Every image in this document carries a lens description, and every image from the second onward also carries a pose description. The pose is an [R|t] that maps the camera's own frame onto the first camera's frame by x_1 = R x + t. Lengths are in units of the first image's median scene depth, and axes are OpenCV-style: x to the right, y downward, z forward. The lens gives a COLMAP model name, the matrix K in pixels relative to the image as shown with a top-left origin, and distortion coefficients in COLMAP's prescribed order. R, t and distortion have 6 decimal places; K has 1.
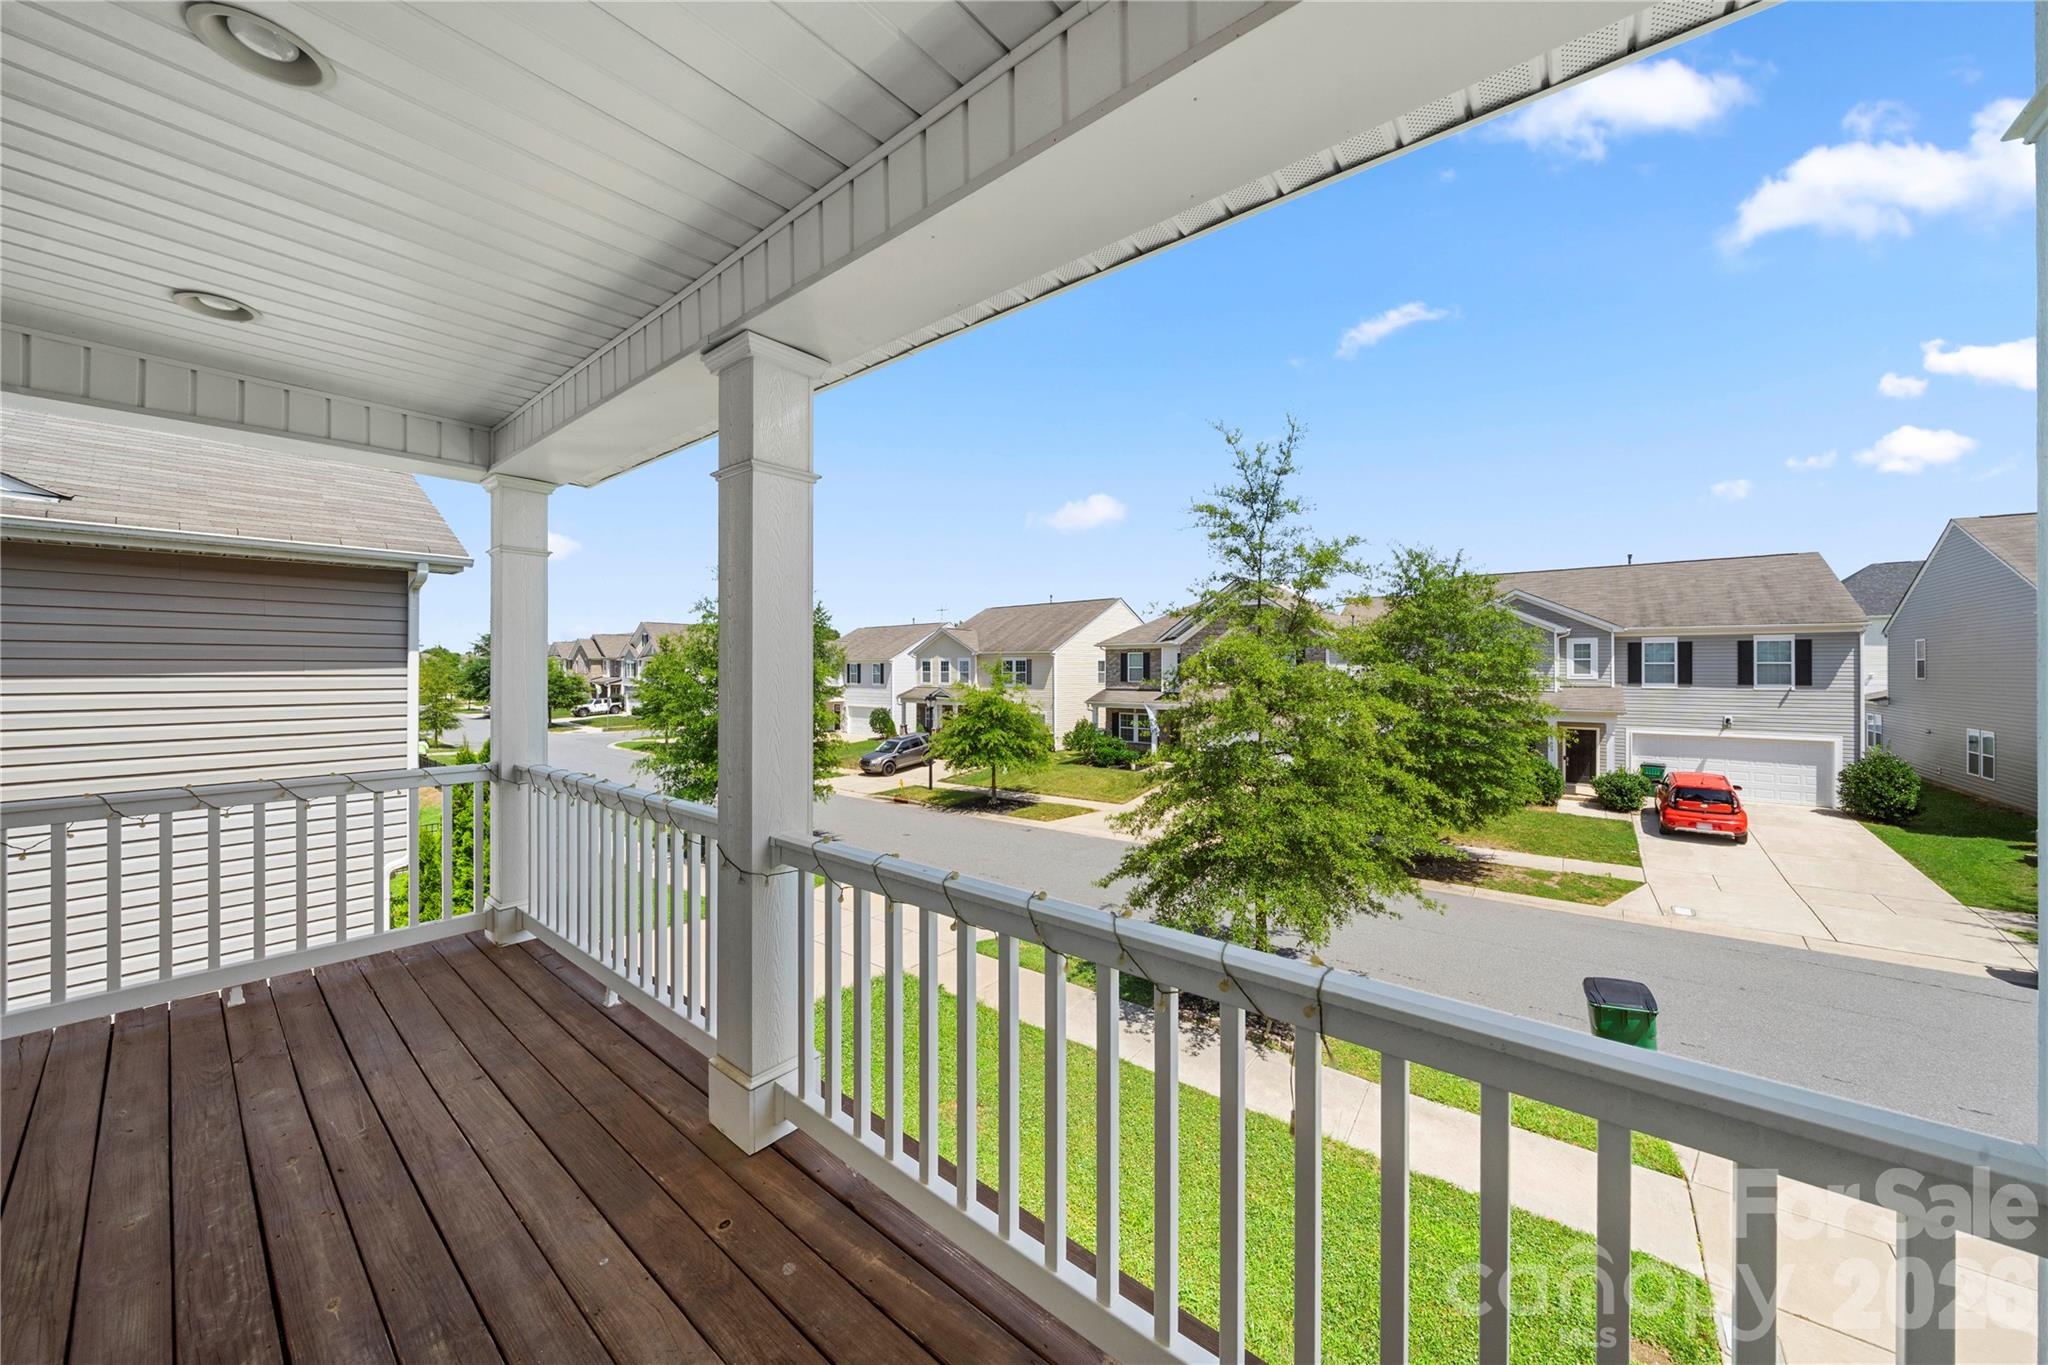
lens RADIAL K [[709.2, 0, 1013.3], [0, 709.2, 670.3], [0, 0, 1]] dist [-0.000570, -0.000165]
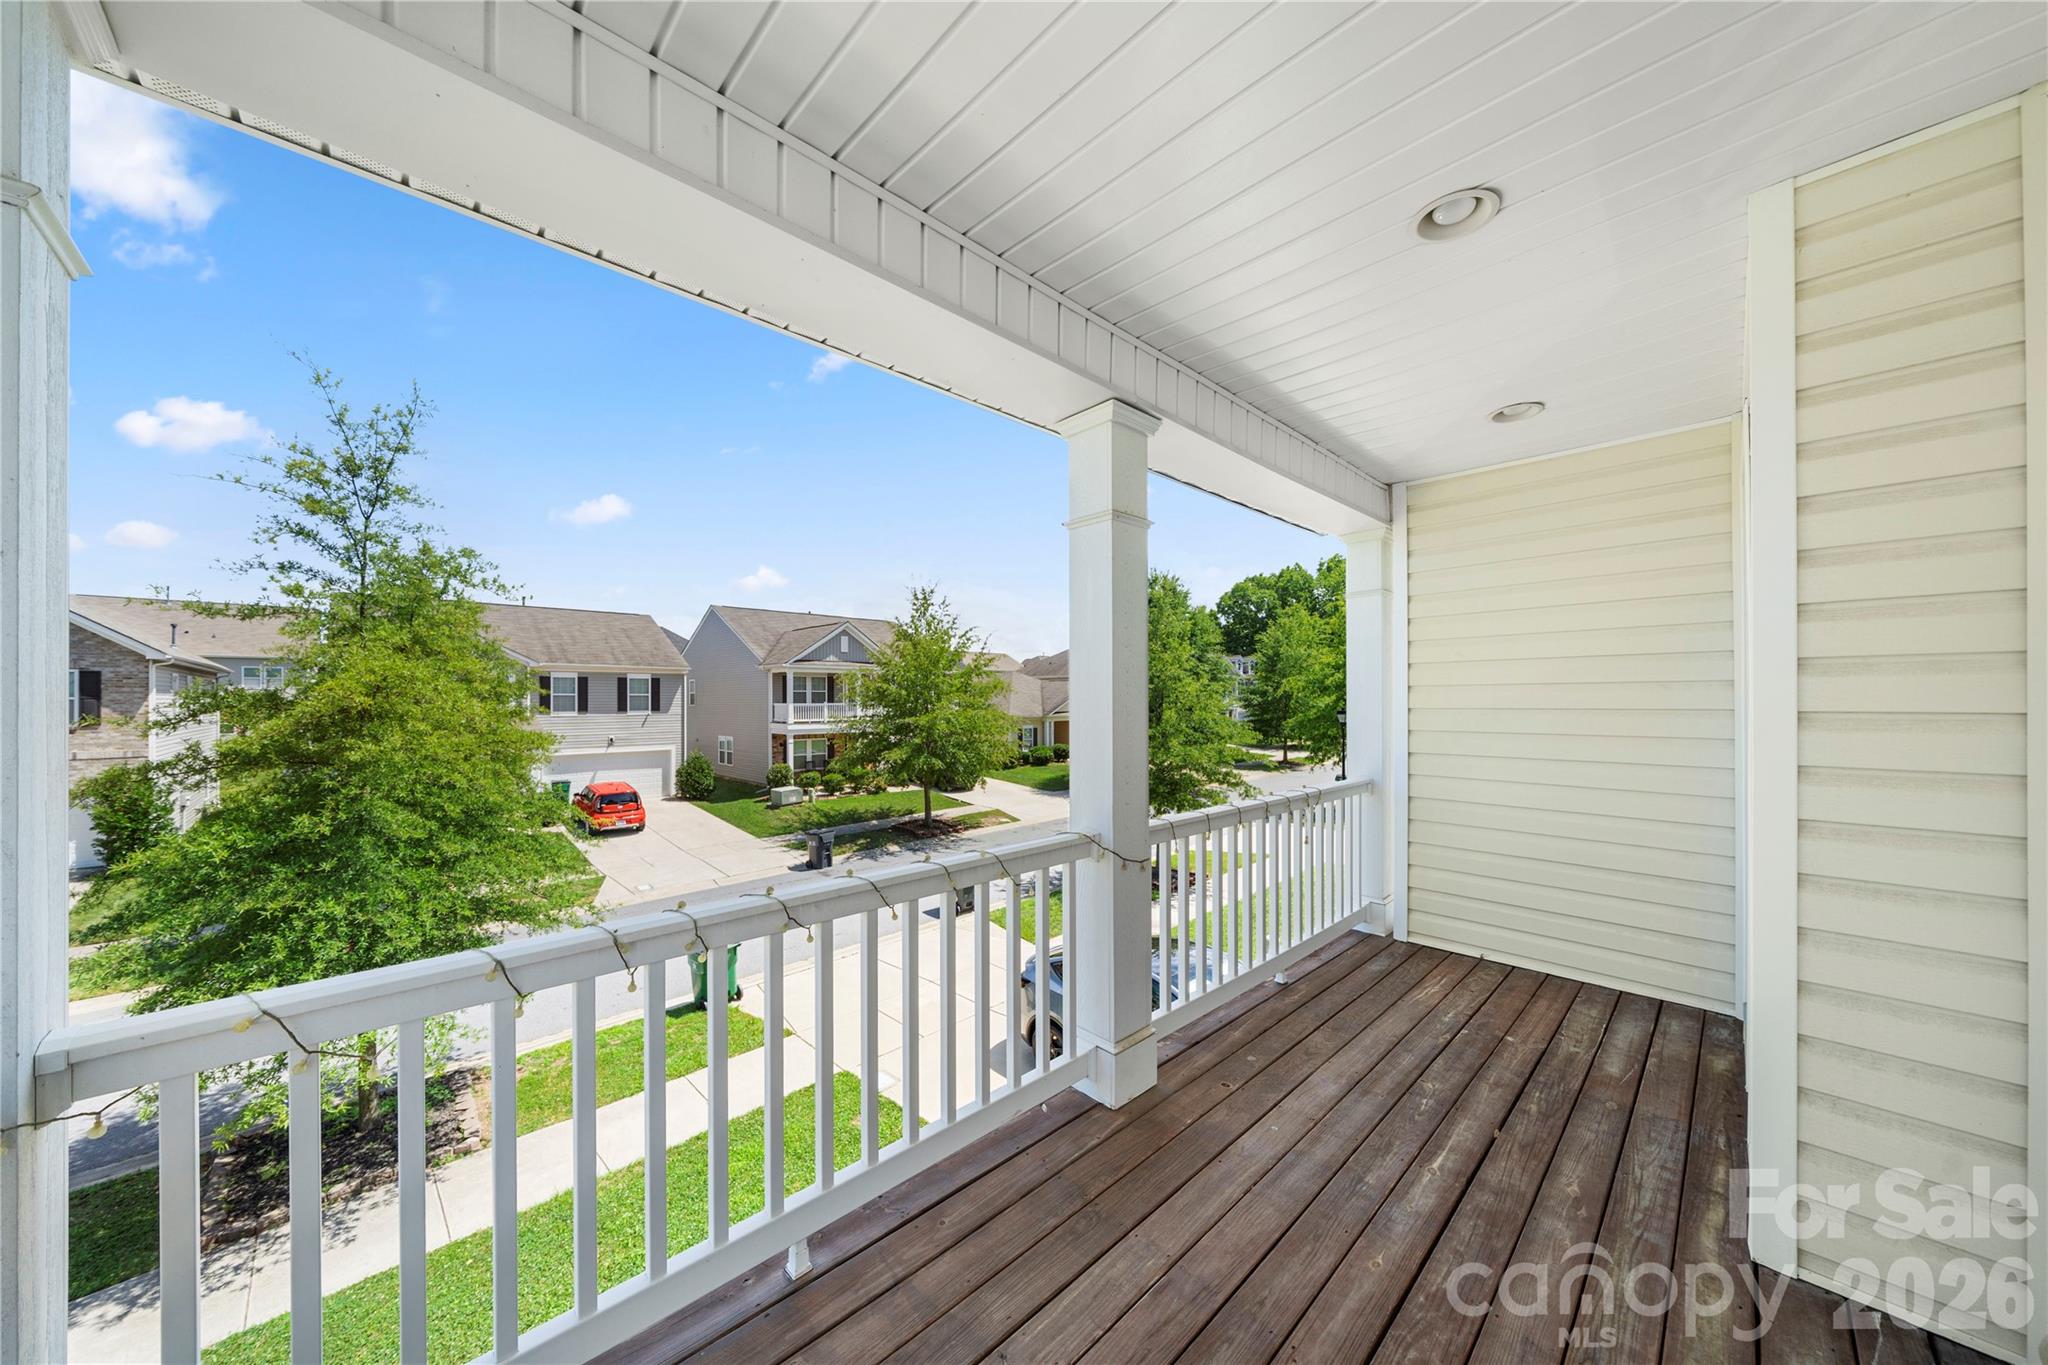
lens RADIAL K [[709.2, 0, 1026.6], [0, 709.2, 687.8], [0, 0, 1]] dist [-0.000570, -0.000165]
pose [[0.103054, 0.016079, 0.994546, -0.196642], [0.004266, 0.999853, -0.016606, 0.002070], [-0.994667, 0.005954, 0.102970, 0.131888]]
